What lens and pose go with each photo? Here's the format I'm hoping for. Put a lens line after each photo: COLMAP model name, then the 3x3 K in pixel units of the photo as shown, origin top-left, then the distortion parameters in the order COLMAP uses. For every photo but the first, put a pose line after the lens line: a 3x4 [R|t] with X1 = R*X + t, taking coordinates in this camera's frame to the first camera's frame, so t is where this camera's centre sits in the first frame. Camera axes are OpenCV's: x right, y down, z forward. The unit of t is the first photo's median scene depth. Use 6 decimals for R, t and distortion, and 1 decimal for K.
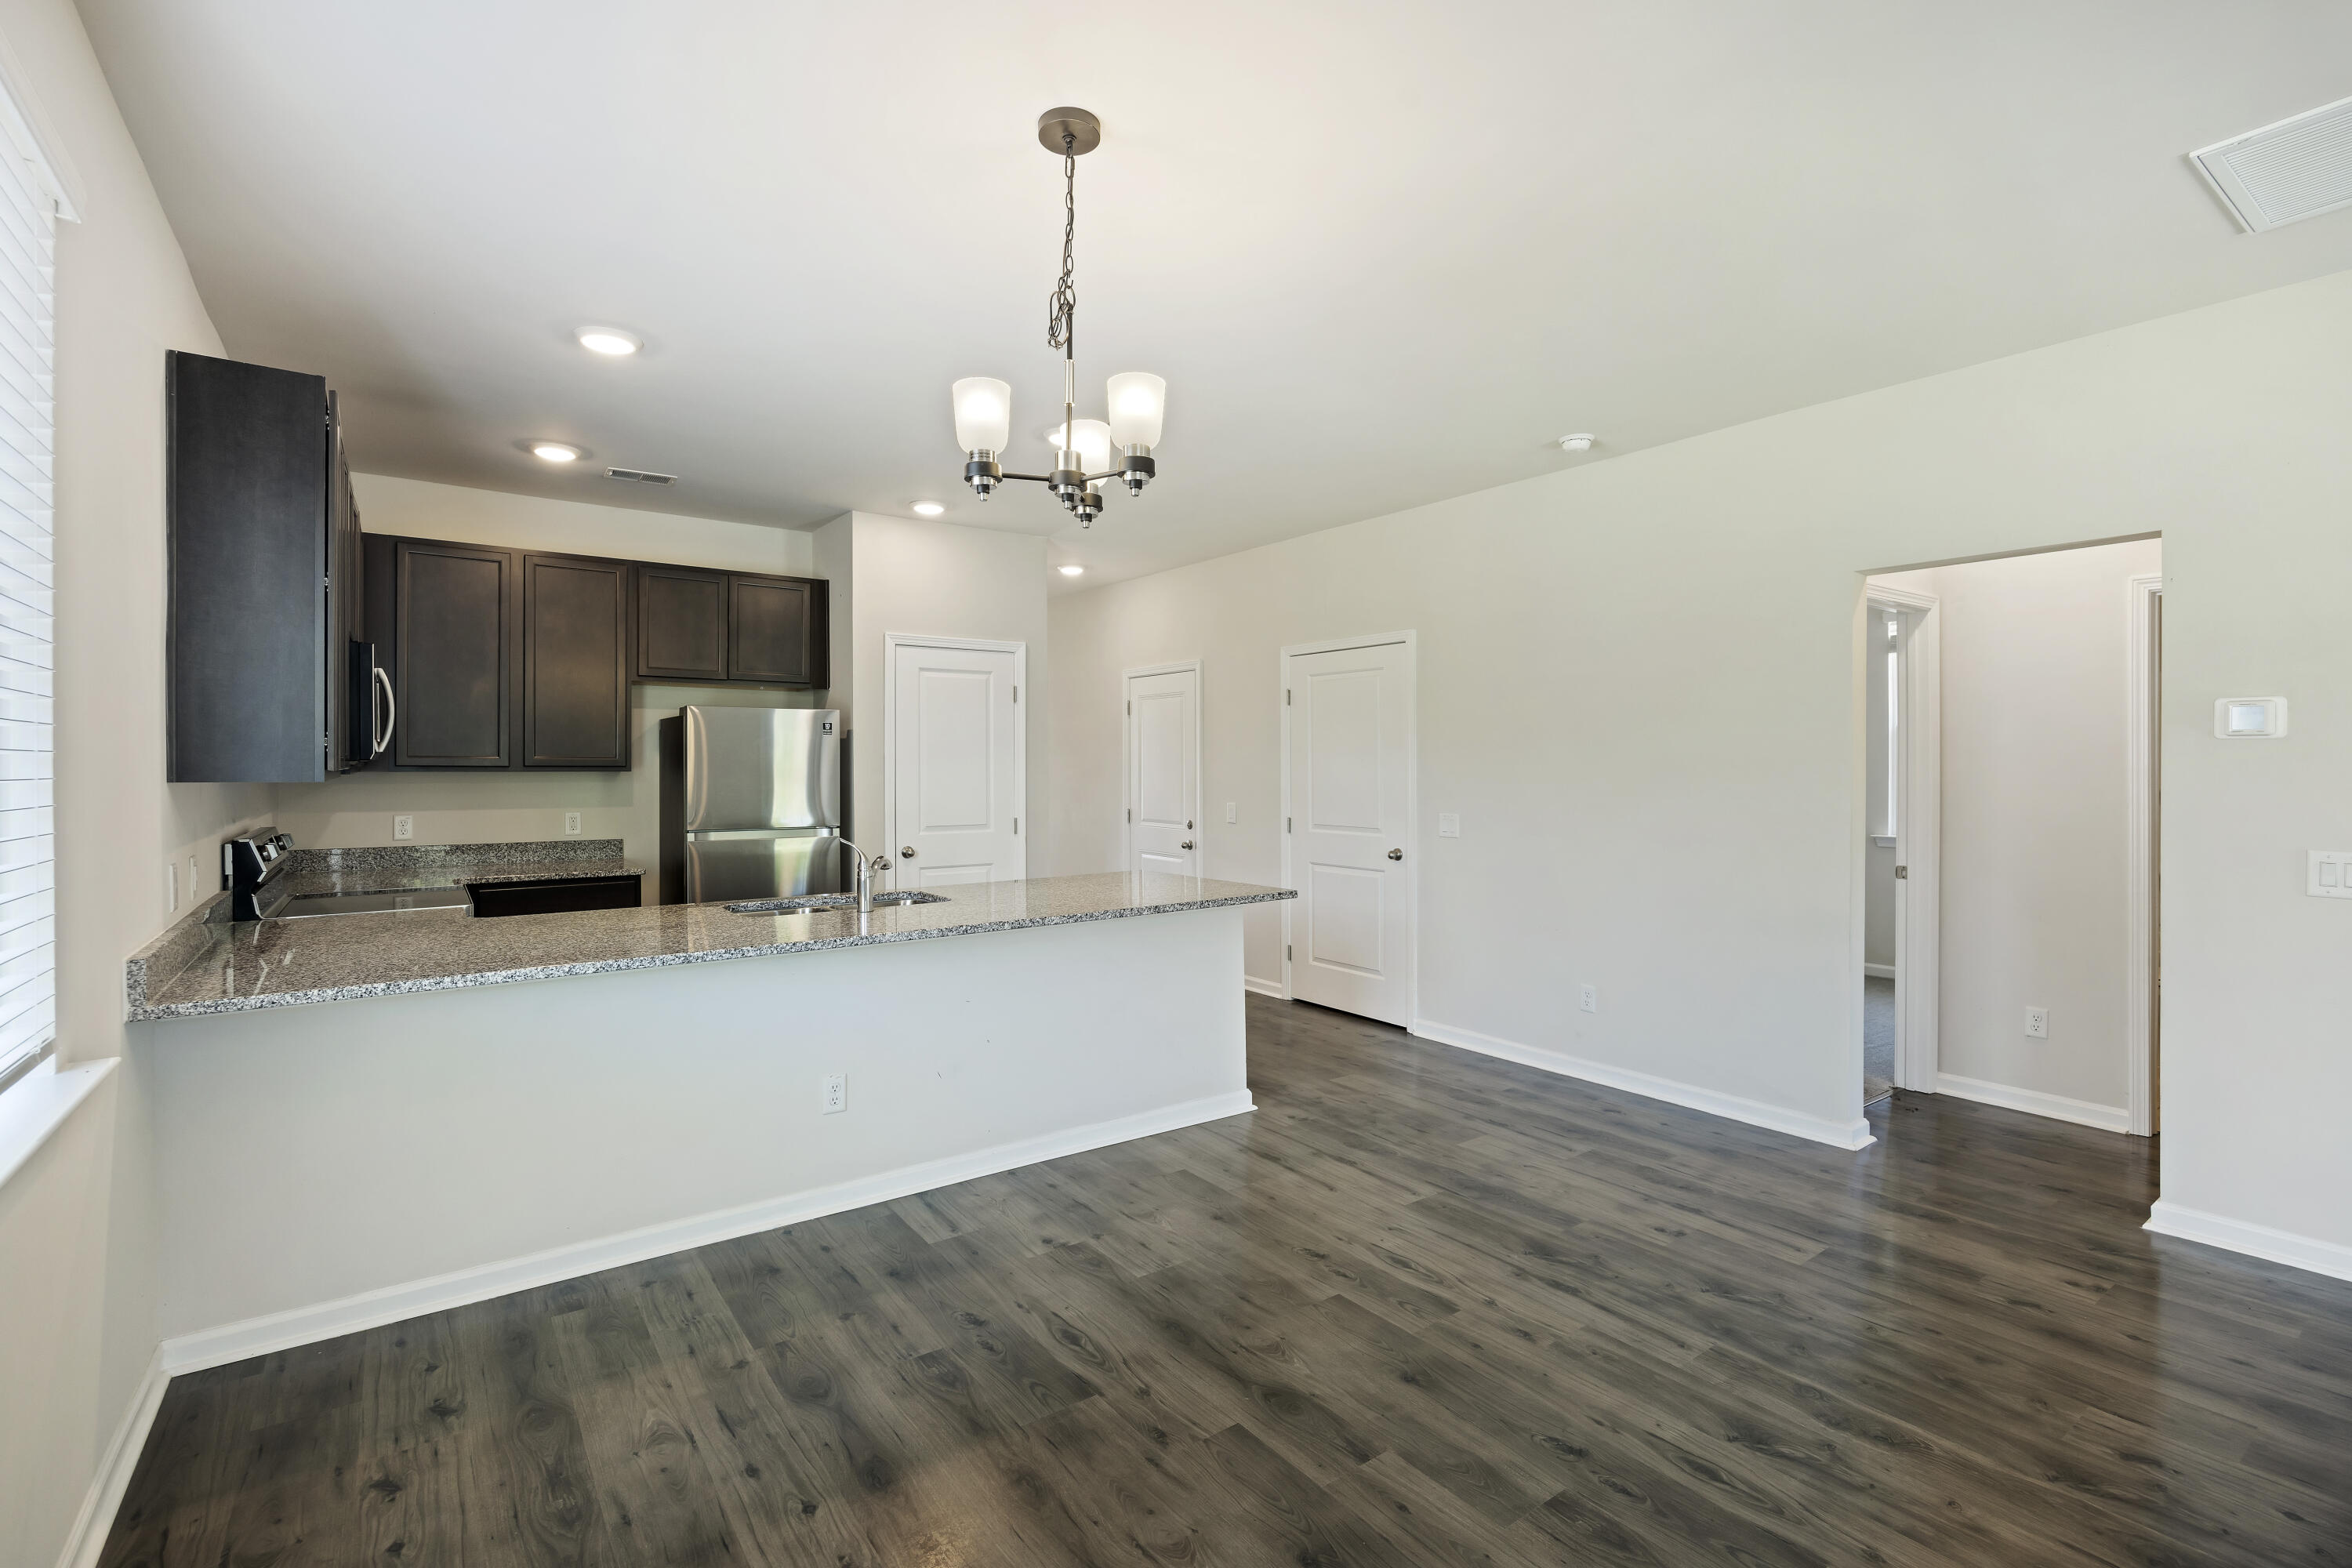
lens RADIAL K [[1060.1, 0, 1171.0], [0, 1060.1, 773.1], [0, 0, 1]] dist [-0.008209, 0.001276]
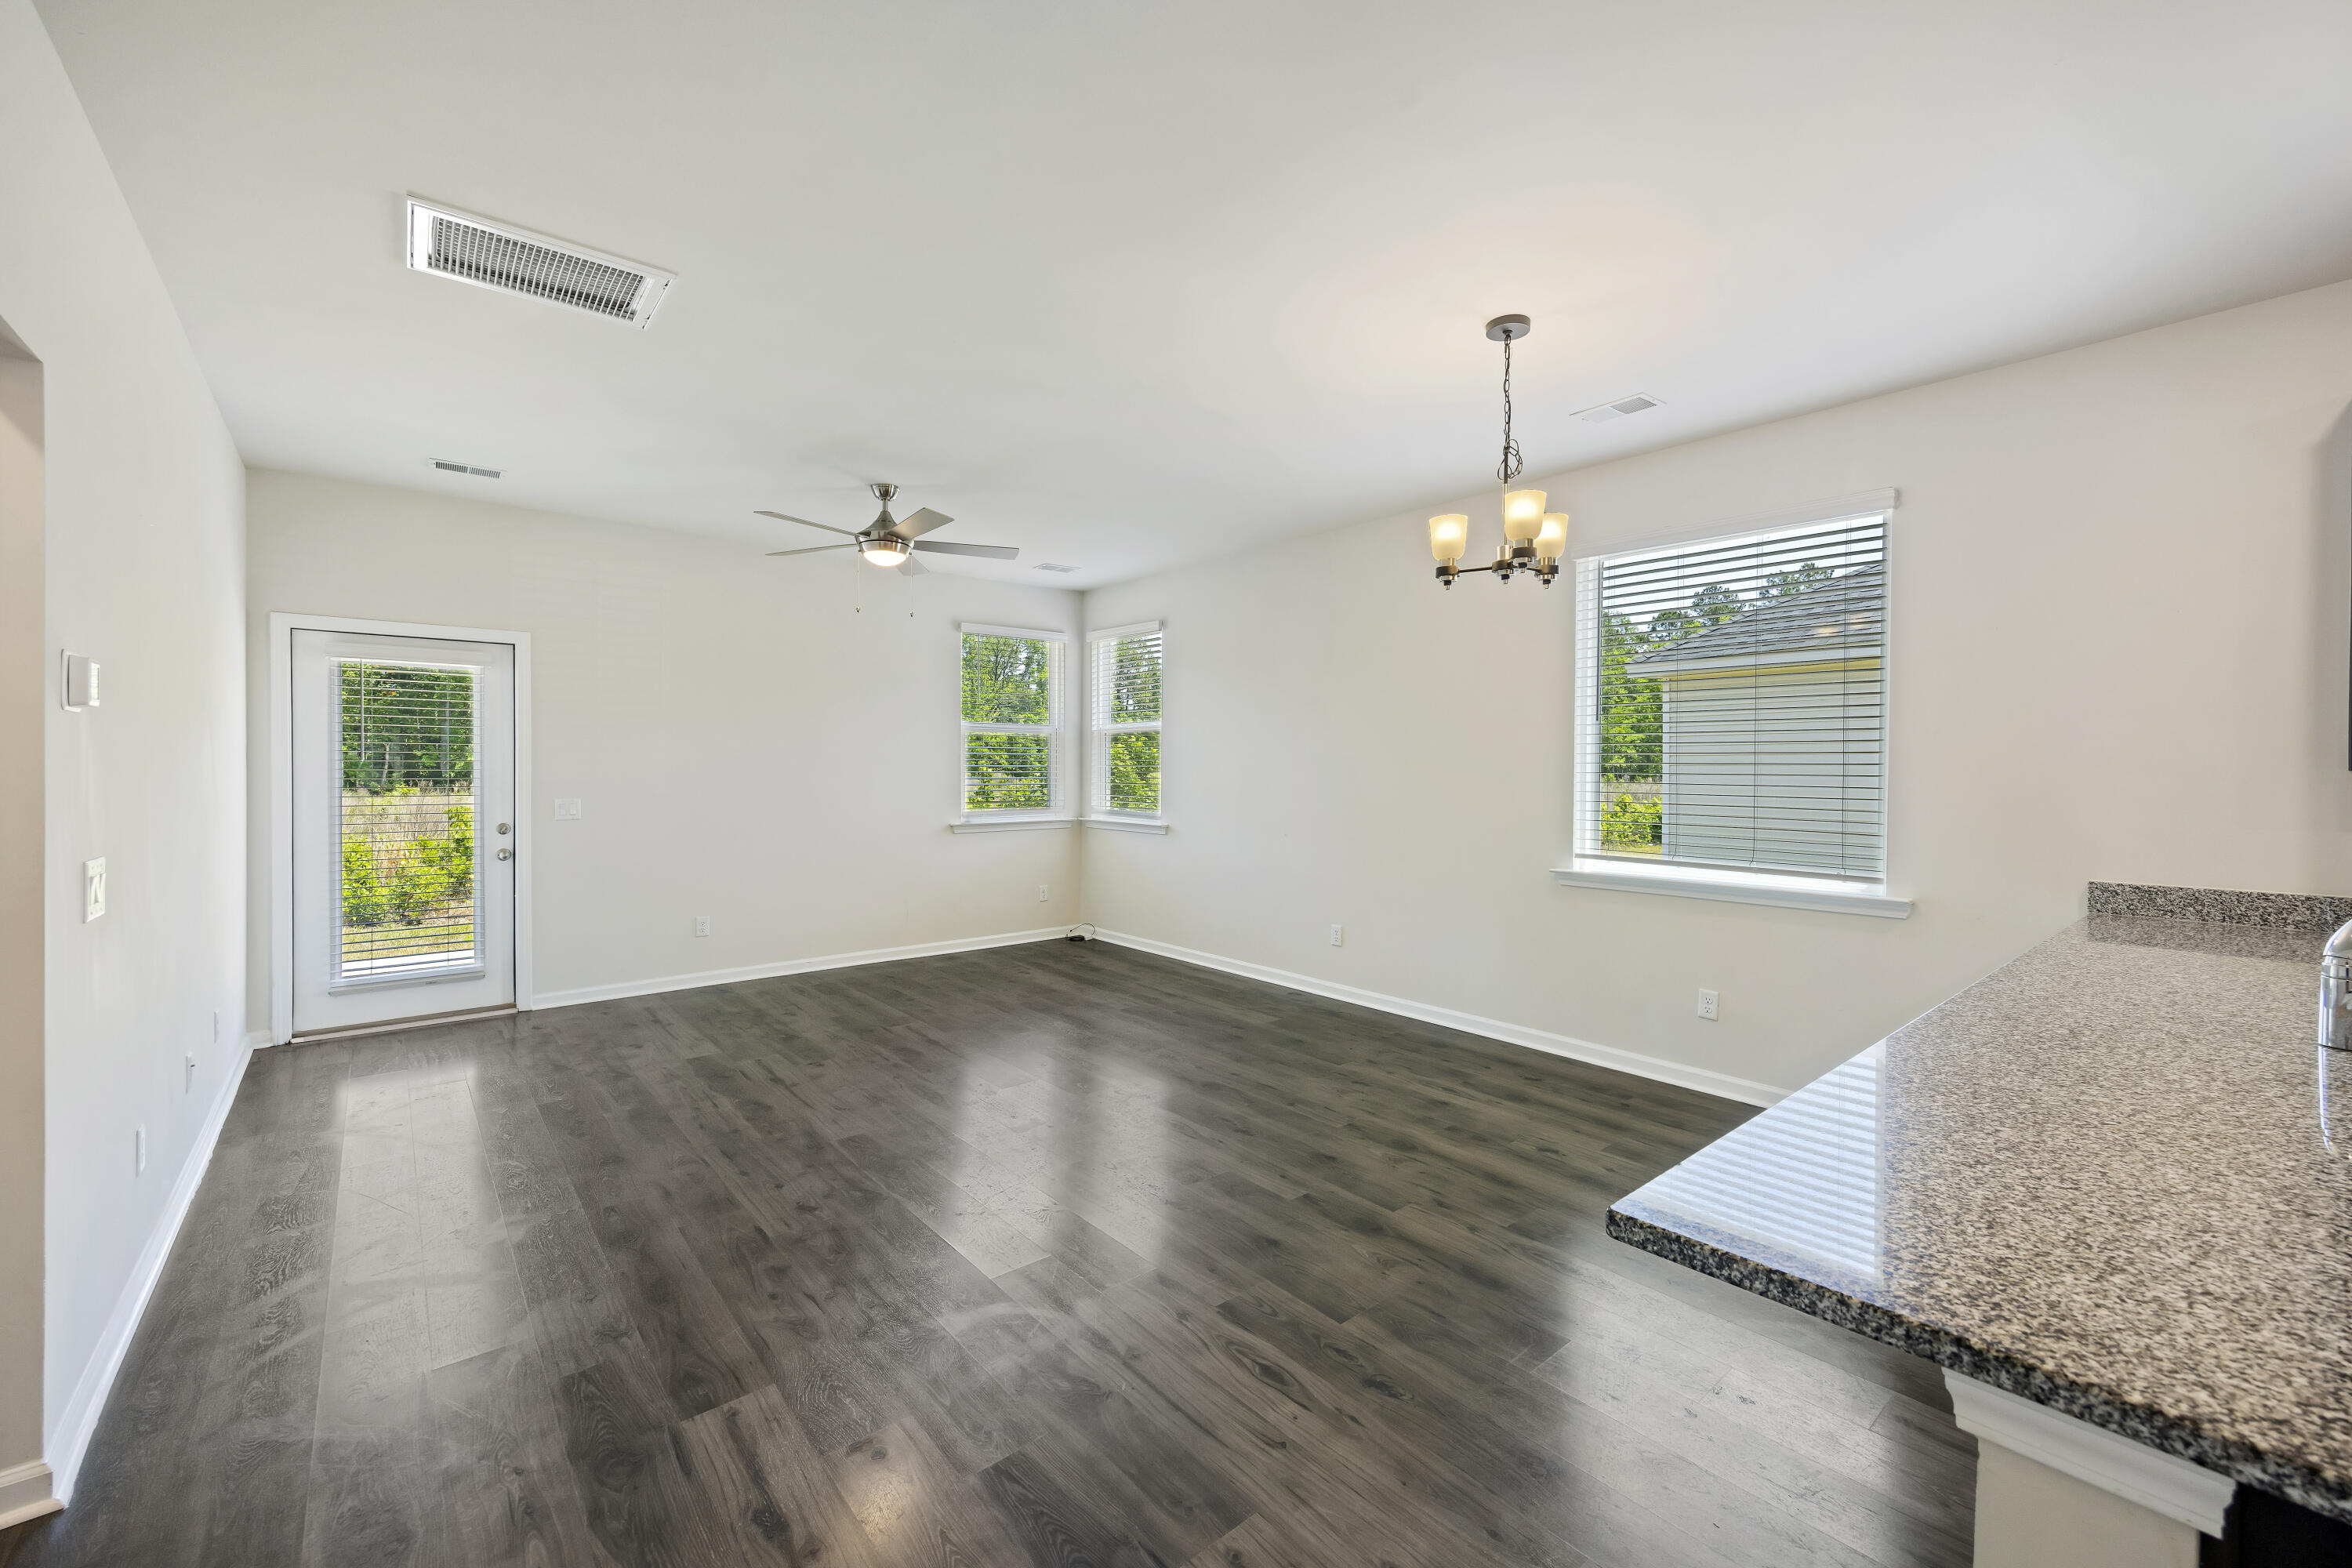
lens RADIAL K [[930.3, 0, 1186.9], [0, 930.3, 778.9], [0, 0, 1]] dist [0.006572, -0.001246]
pose [[-0.996499, -0.000718, -0.083603, 0.323546], [-0.002431, 0.999789, 0.020393, -0.001268], [0.083571, 0.020525, -0.996290, 1.601453]]
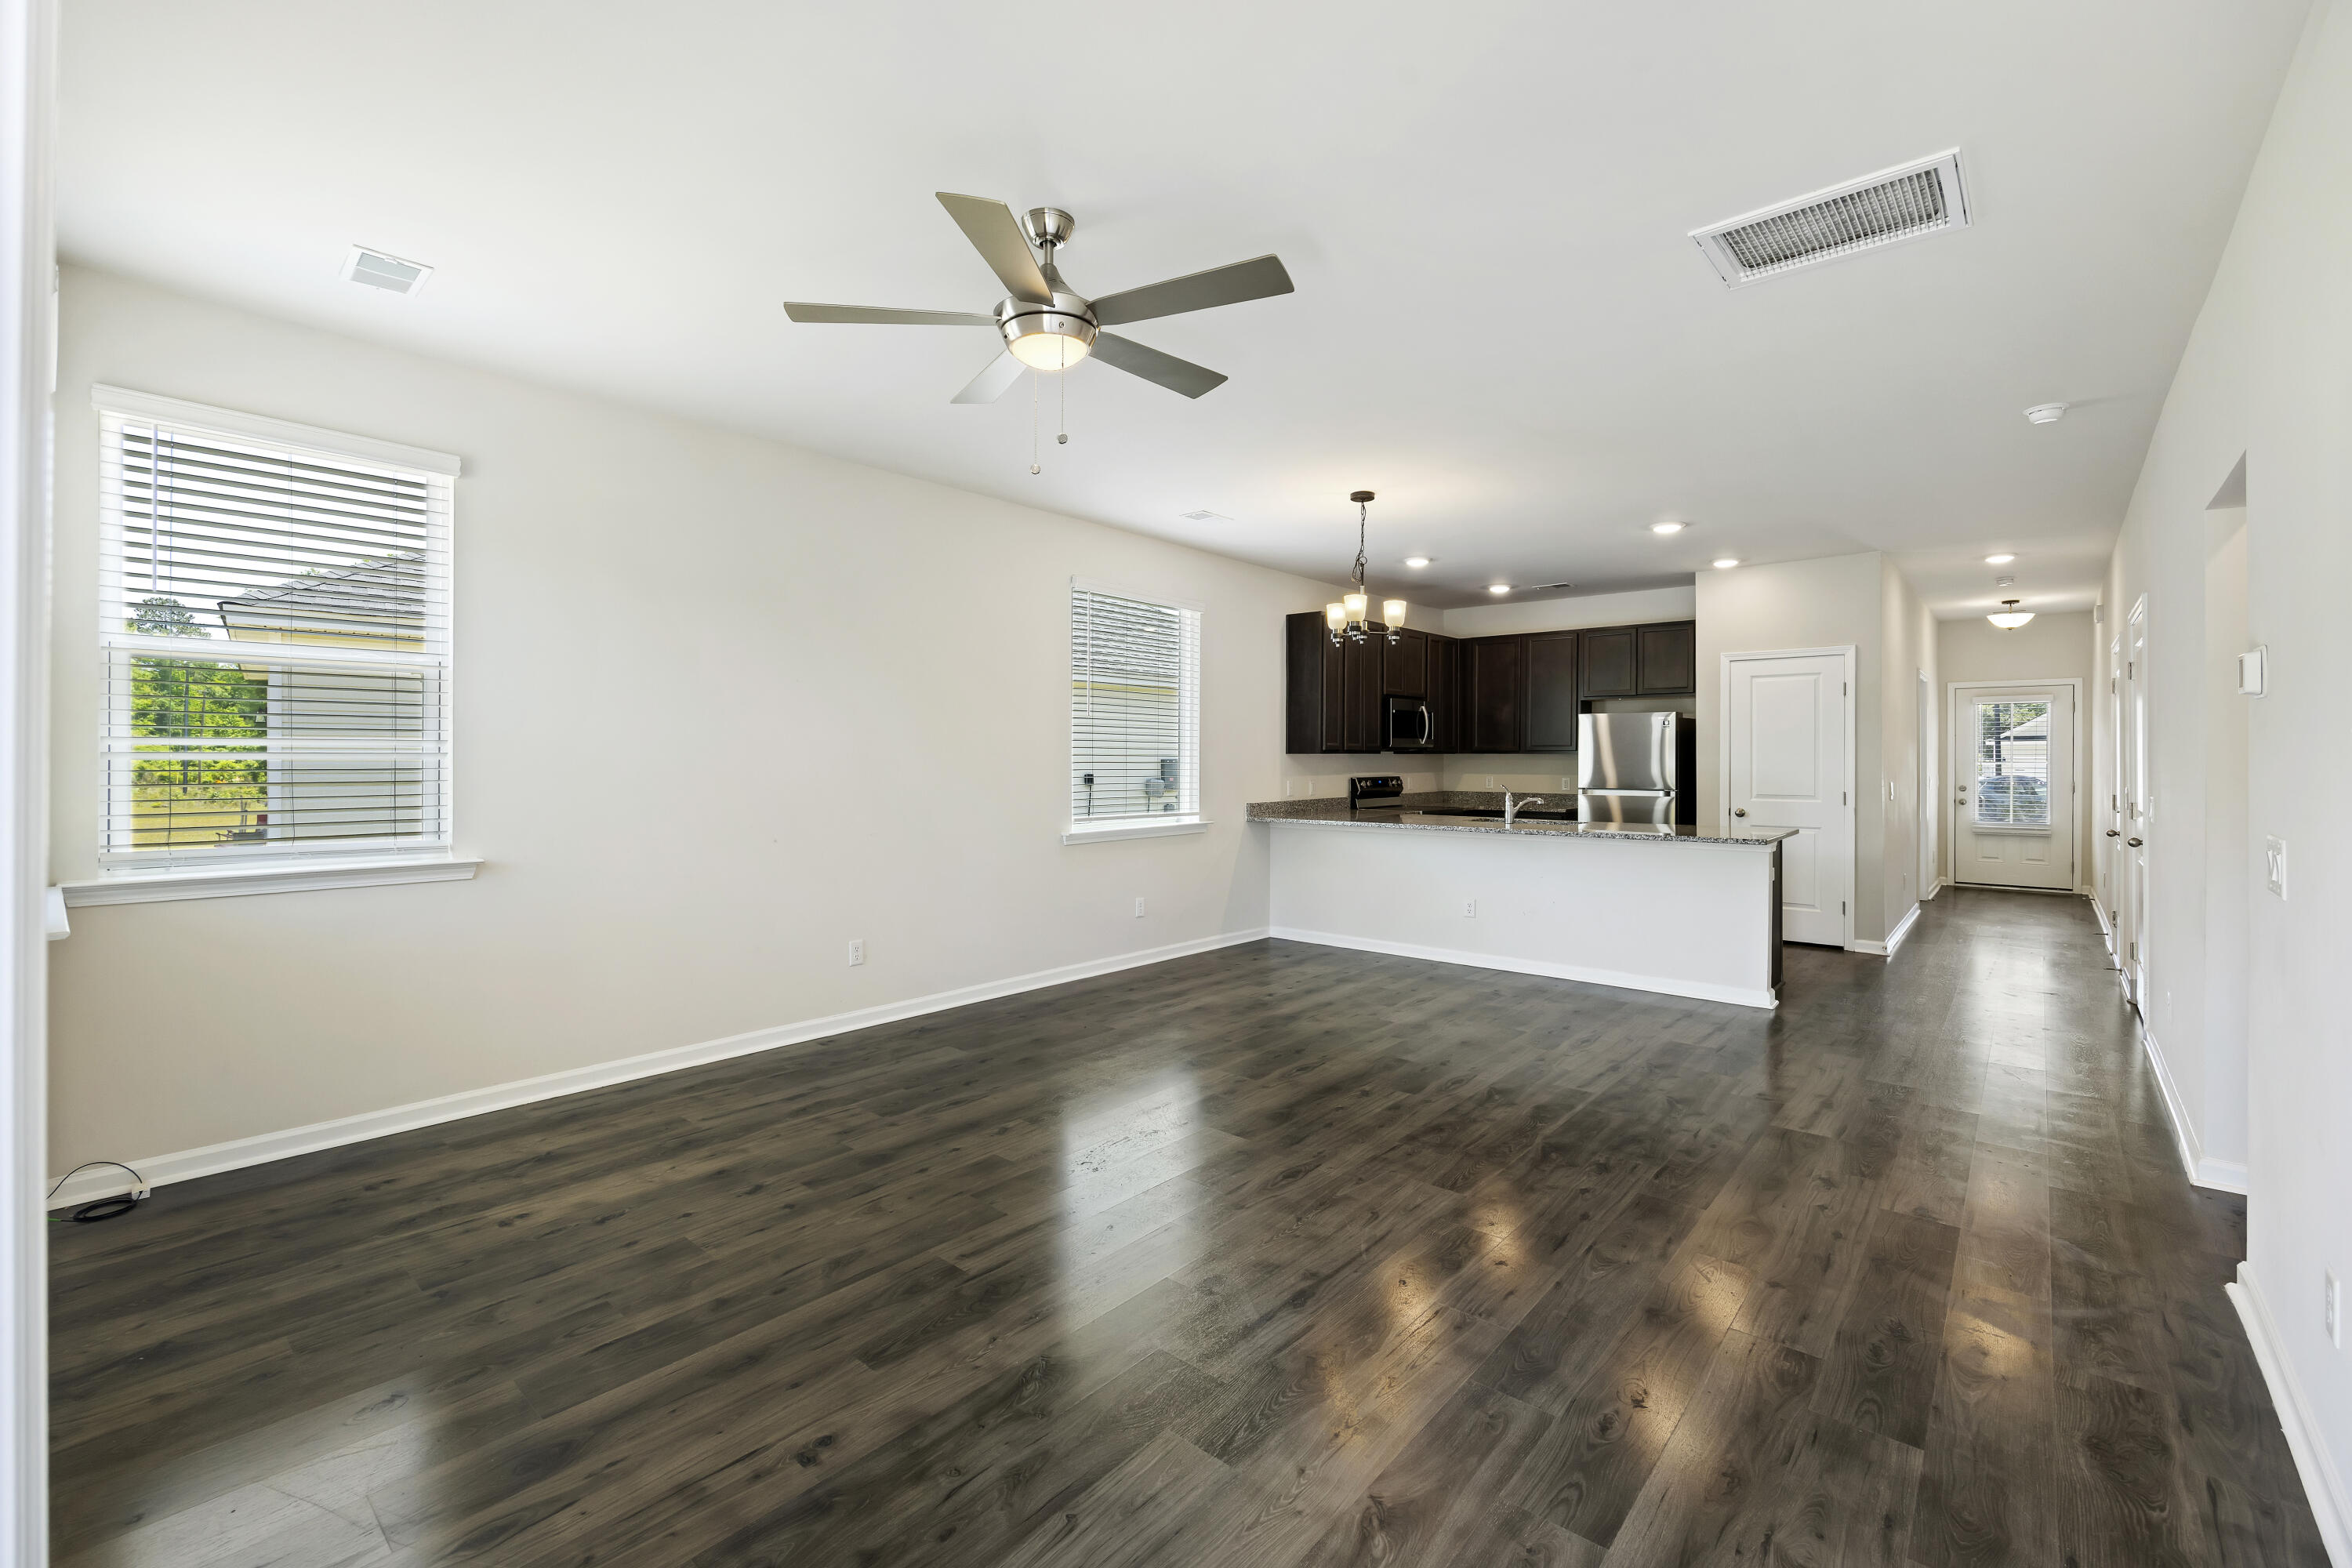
lens RADIAL K [[993.7, 0, 1163.7], [0, 993.7, 764.3], [0, 0, 1]] dist [-0.003651, -0.000159]
pose [[0.221597, 0.008588, -0.975101, 1.509828], [-0.009352, 0.999934, 0.006682, 0.020523], [0.975094, 0.007638, 0.221663, 0.001583]]
